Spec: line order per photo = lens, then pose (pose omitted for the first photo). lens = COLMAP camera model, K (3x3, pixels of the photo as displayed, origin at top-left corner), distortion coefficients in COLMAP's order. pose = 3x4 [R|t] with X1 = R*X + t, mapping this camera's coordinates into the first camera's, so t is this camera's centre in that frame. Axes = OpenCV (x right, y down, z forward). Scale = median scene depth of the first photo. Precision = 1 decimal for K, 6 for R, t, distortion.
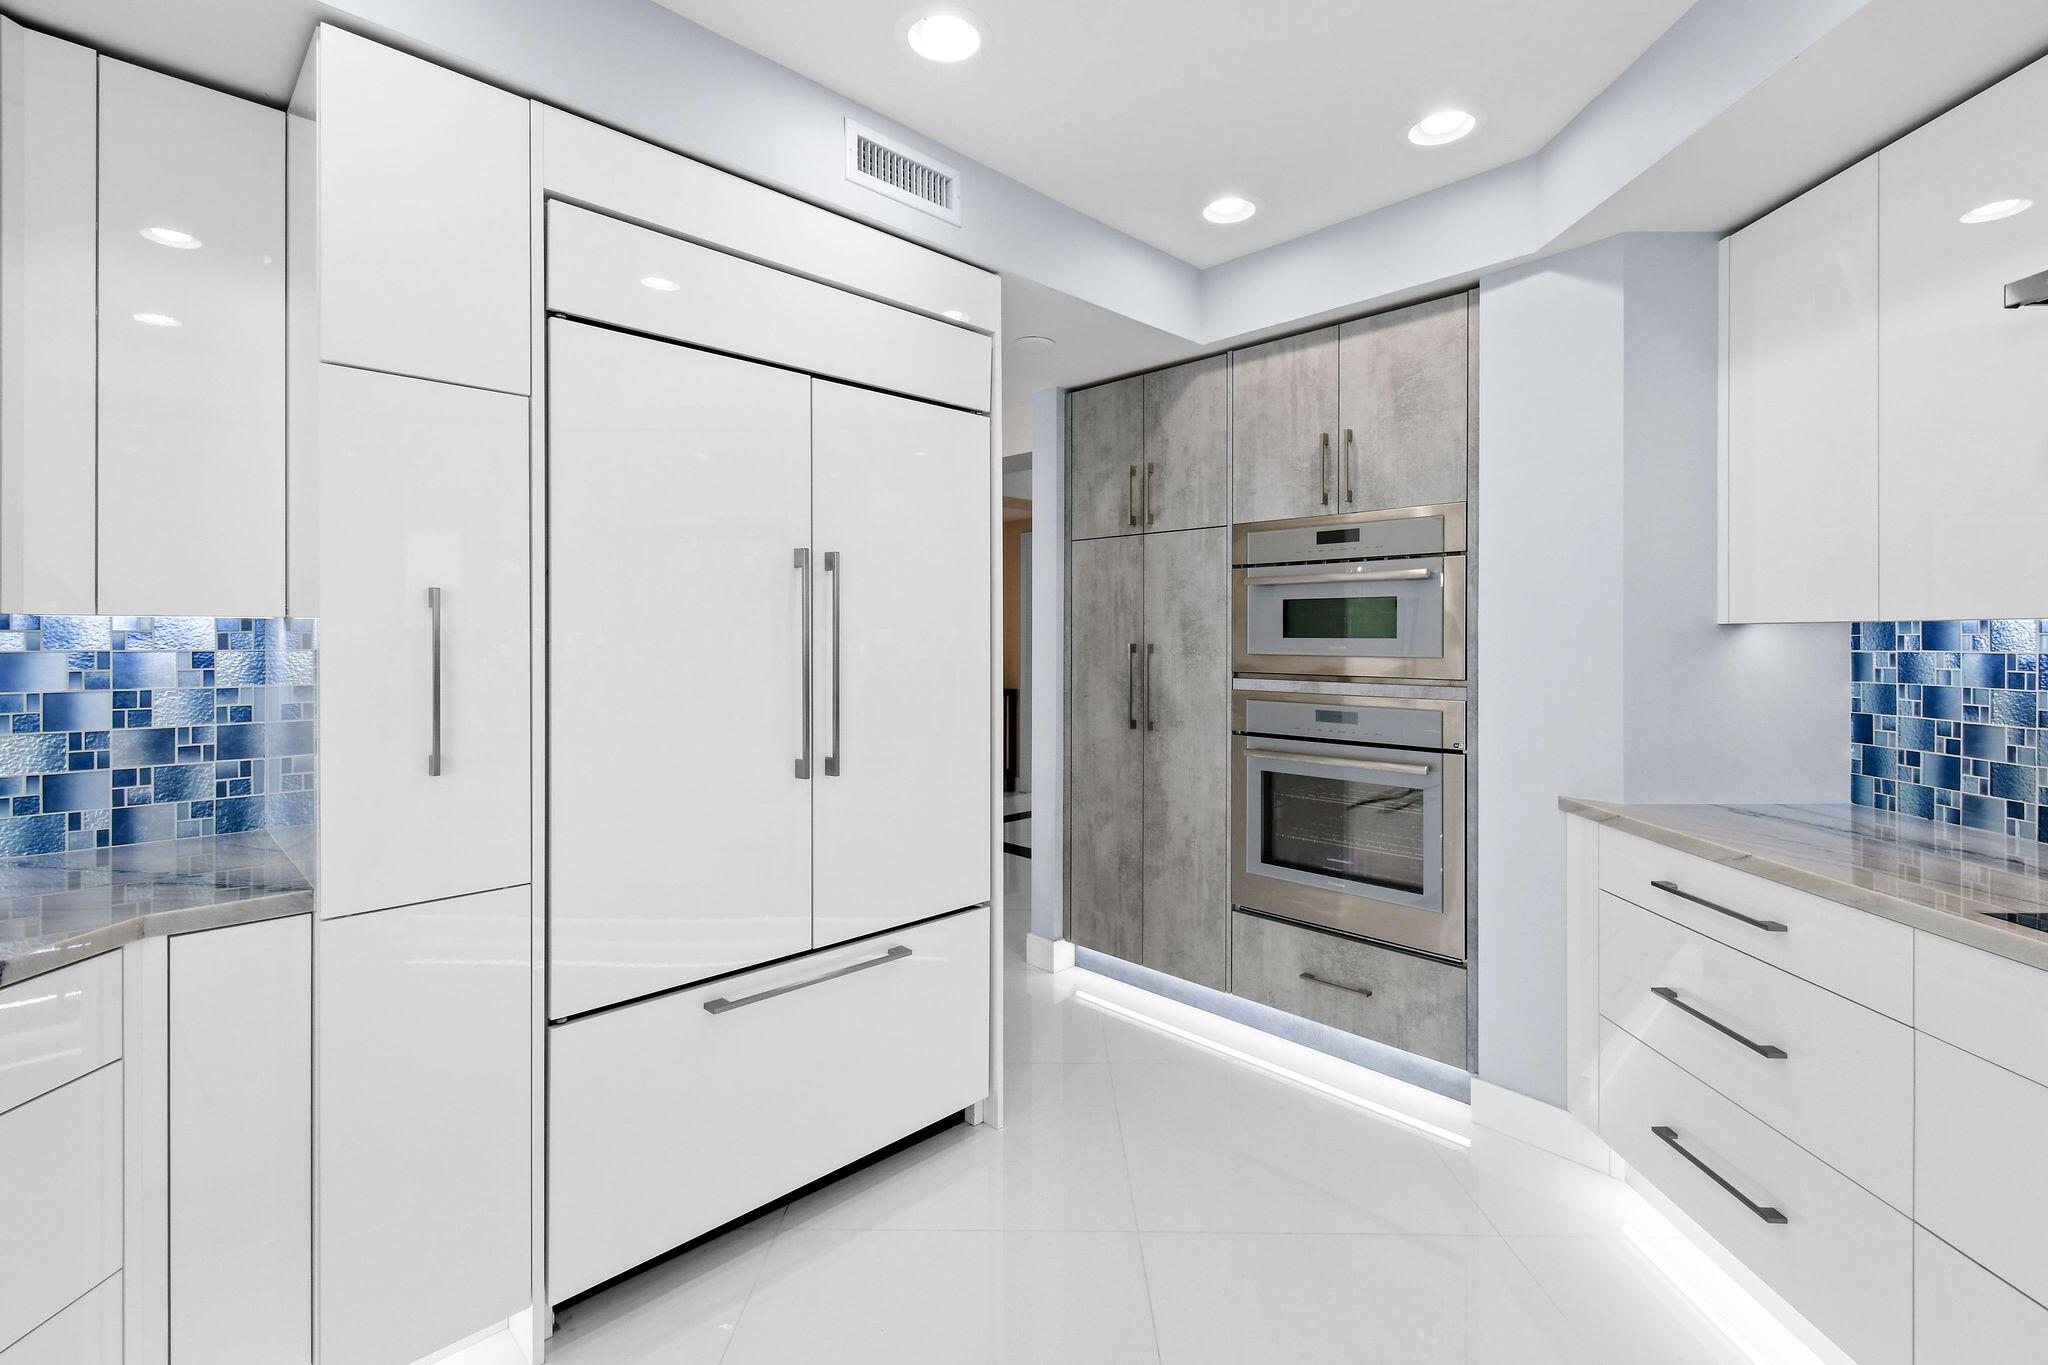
lens RADIAL K [[910.1, 0, 1035.4], [0, 910.1, 648.5], [0, 0, 1]] dist [0.000192, -0.000455]
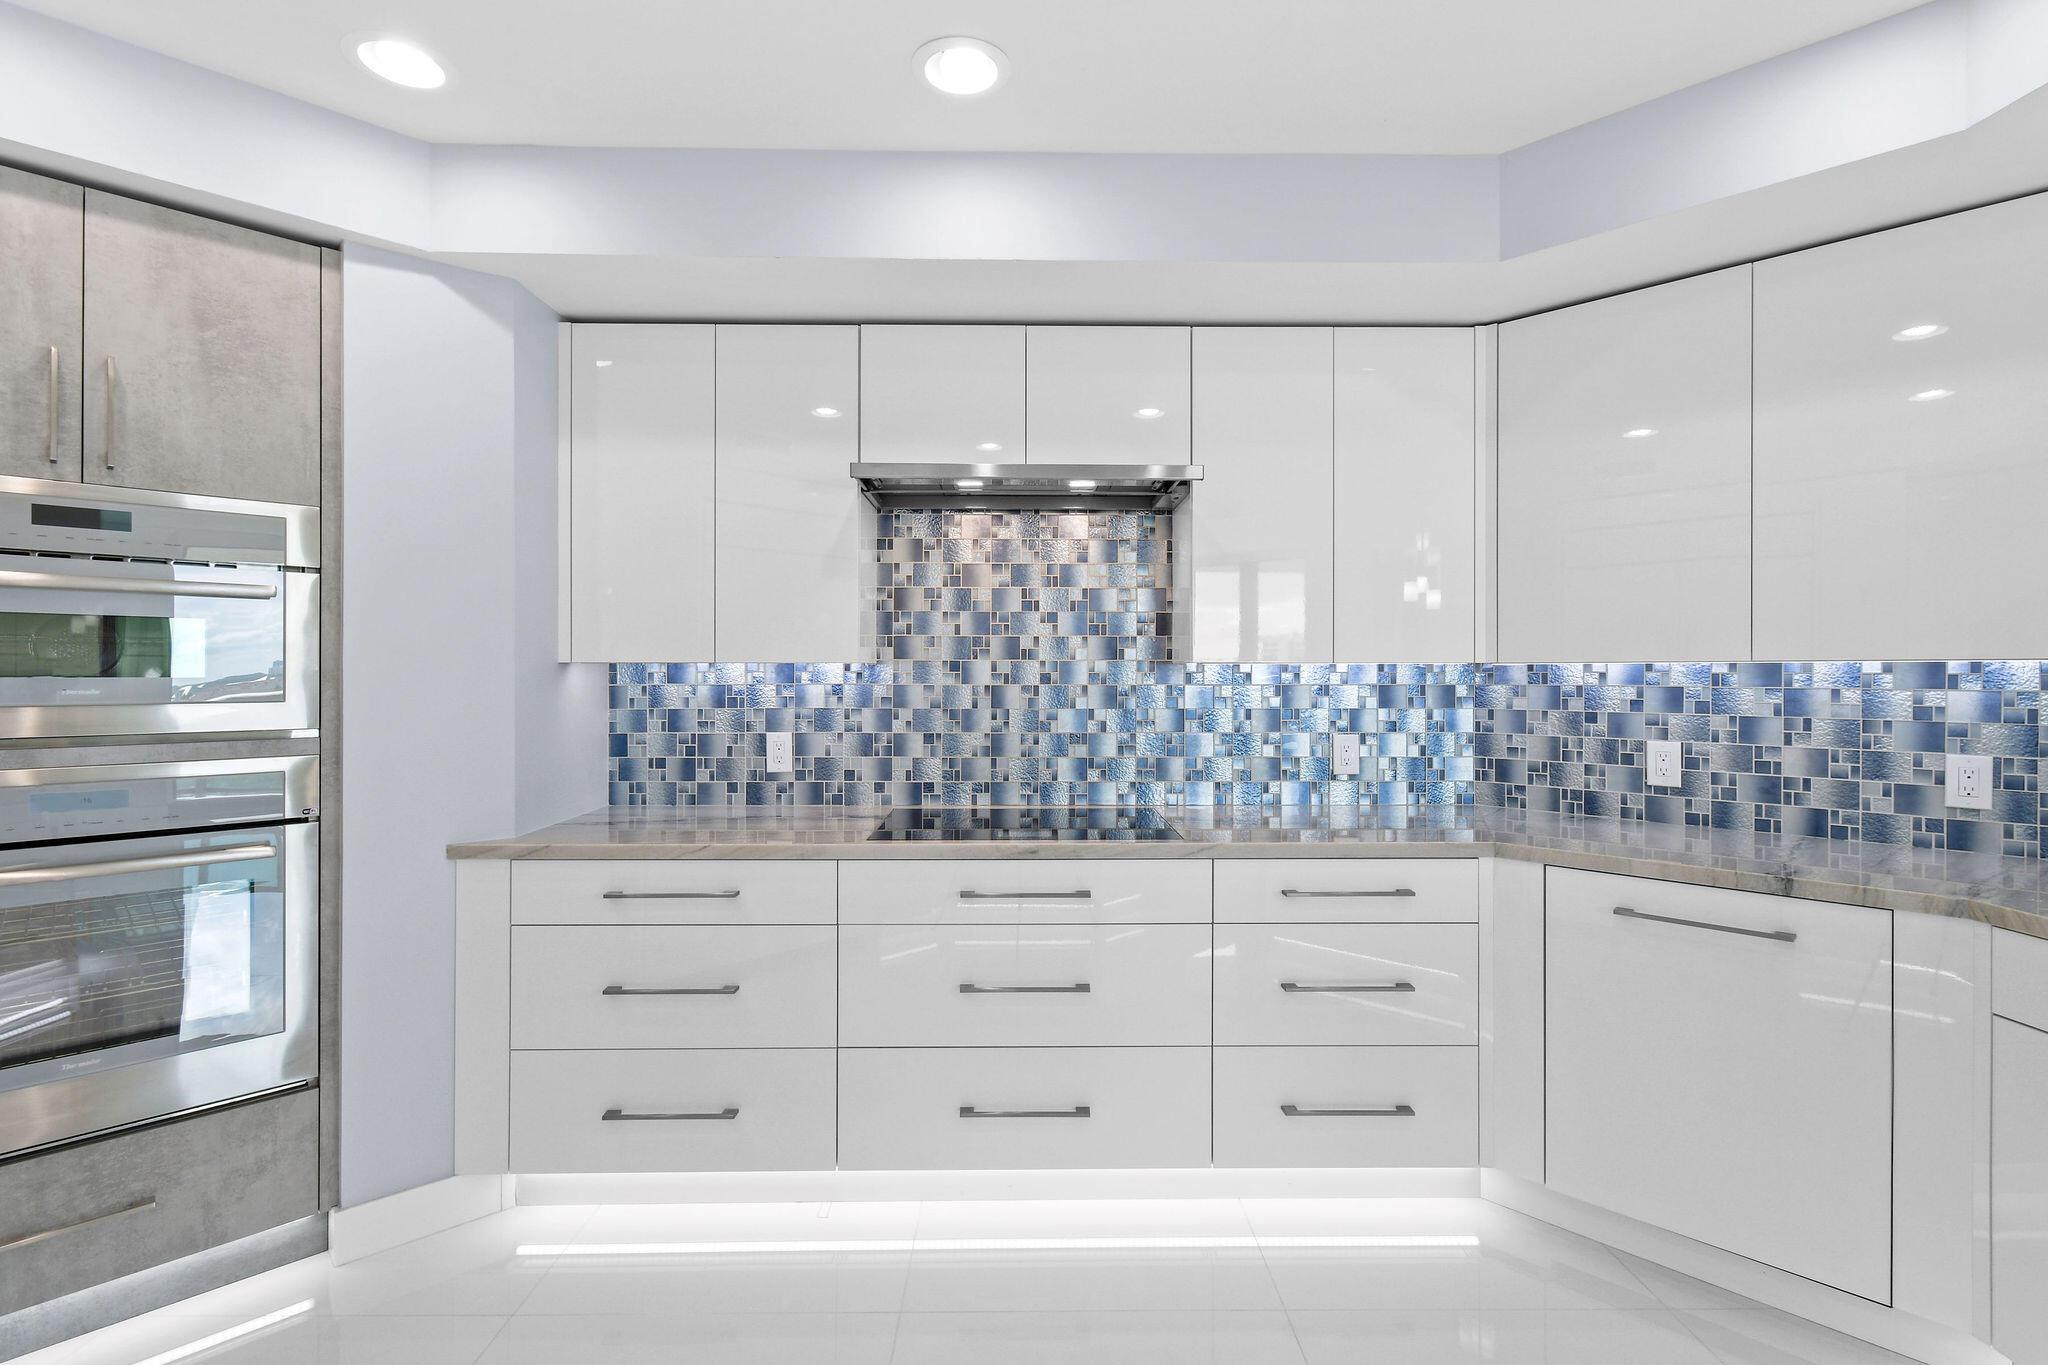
lens RADIAL K [[948.0, 0, 1024.0], [0, 948.0, 682.5], [0, 0, 1]] dist [-0.001067, -0.000477]
pose [[-0.007420, -0.012098, 0.999899, -0.418763], [0.012832, 0.999843, 0.012192, -0.009100], [-0.999890, 0.012921, -0.007264, 0.431188]]
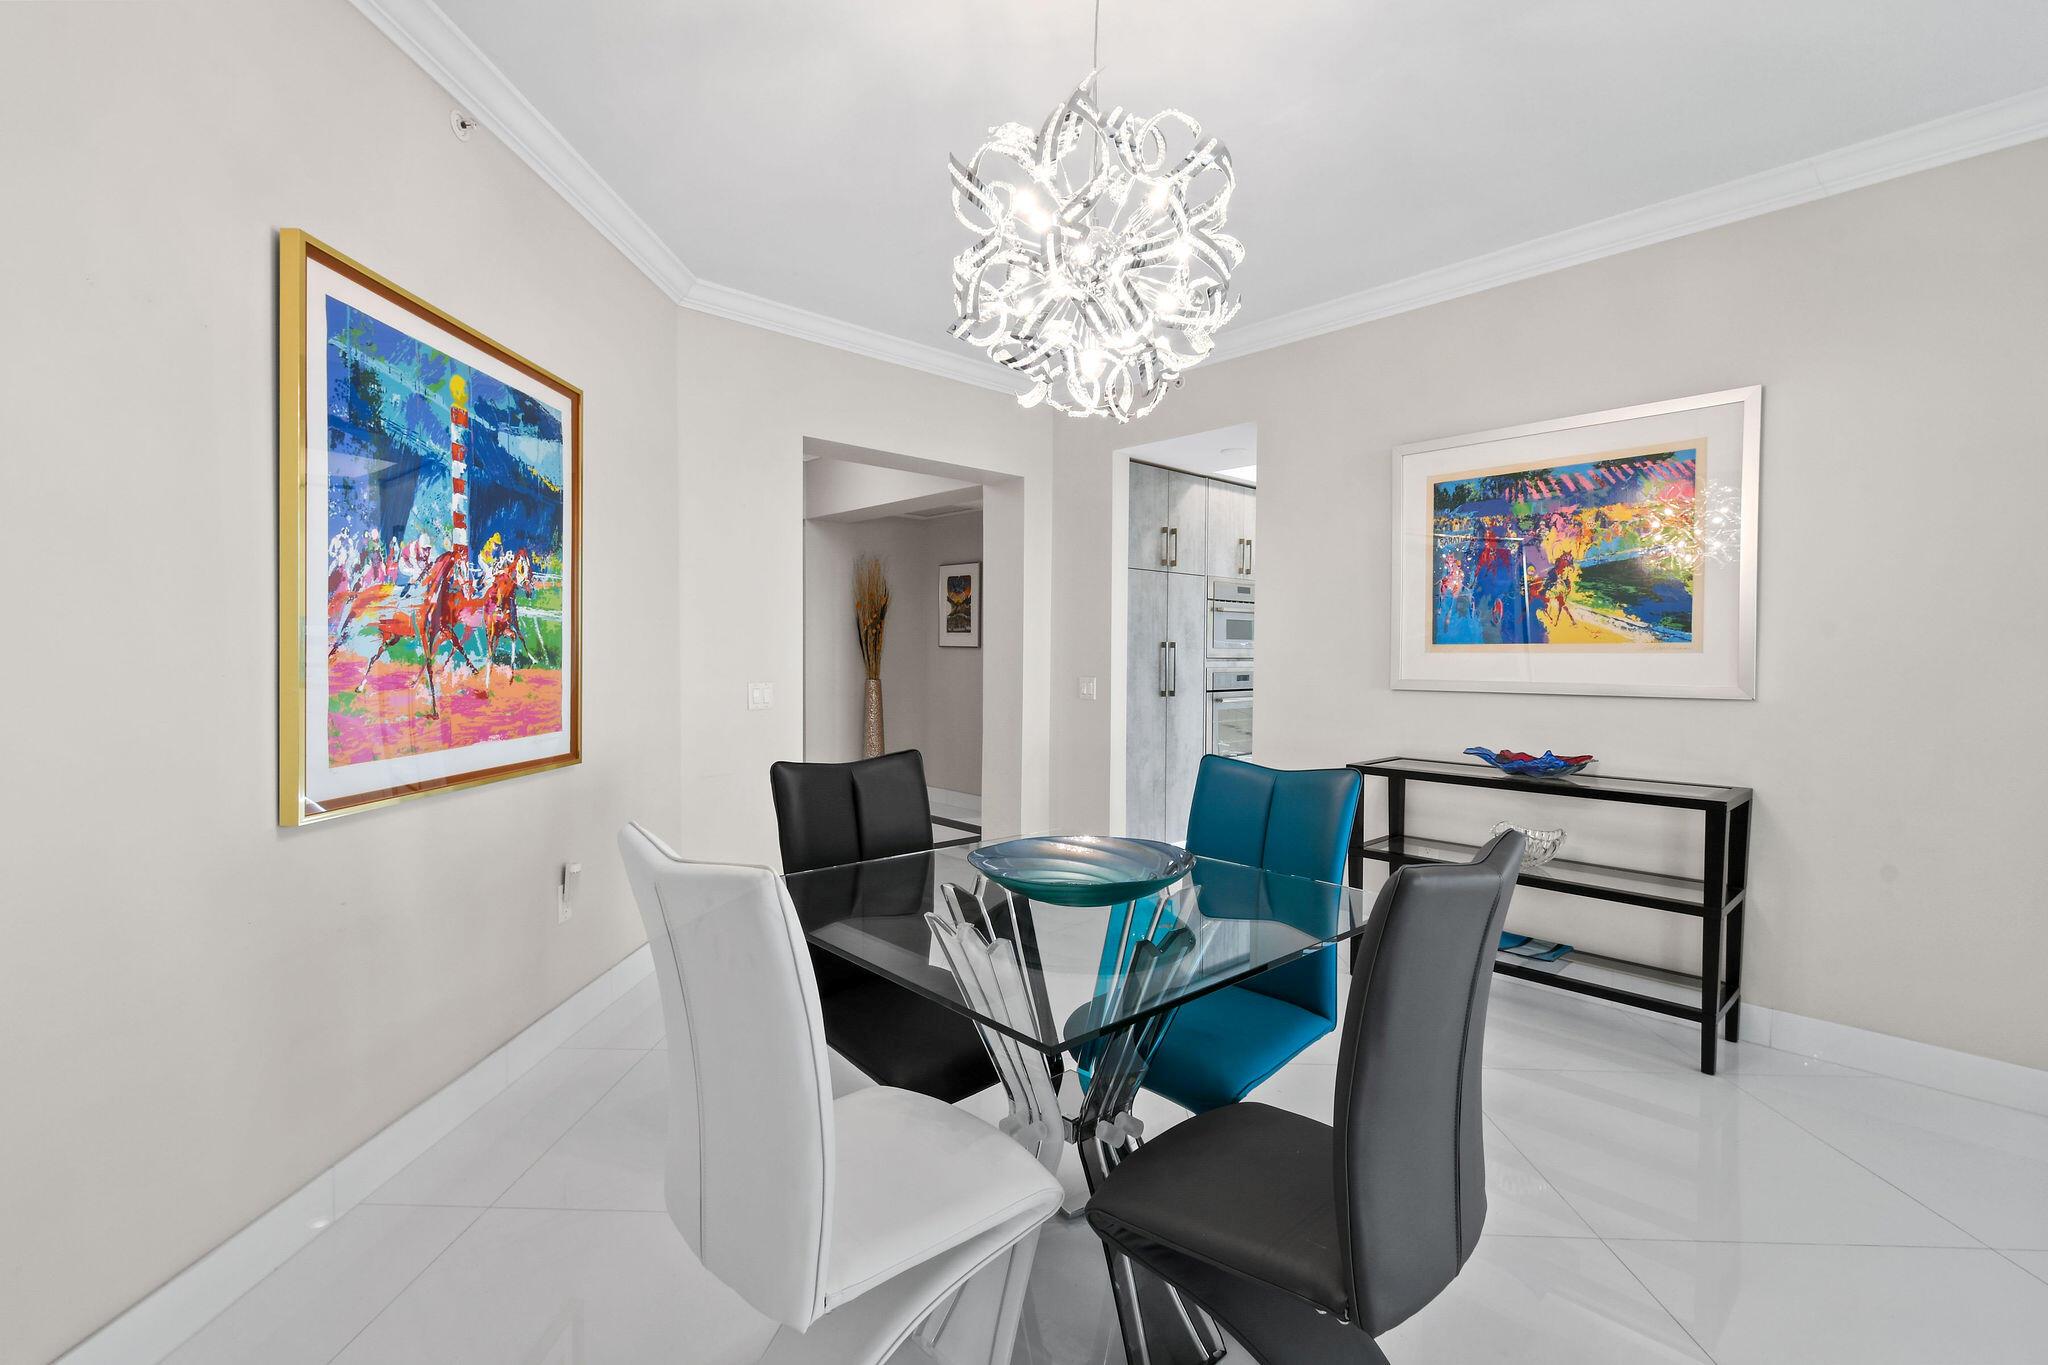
lens RADIAL K [[910.1, 0, 1035.4], [0, 910.1, 648.5], [0, 0, 1]] dist [0.000192, -0.000455]
pose [[0.026386, 0.001421, 0.999651, -2.158203], [0.006032, 0.999981, -0.001580, 0.010881], [-0.999634, 0.006072, 0.026377, 1.763355]]
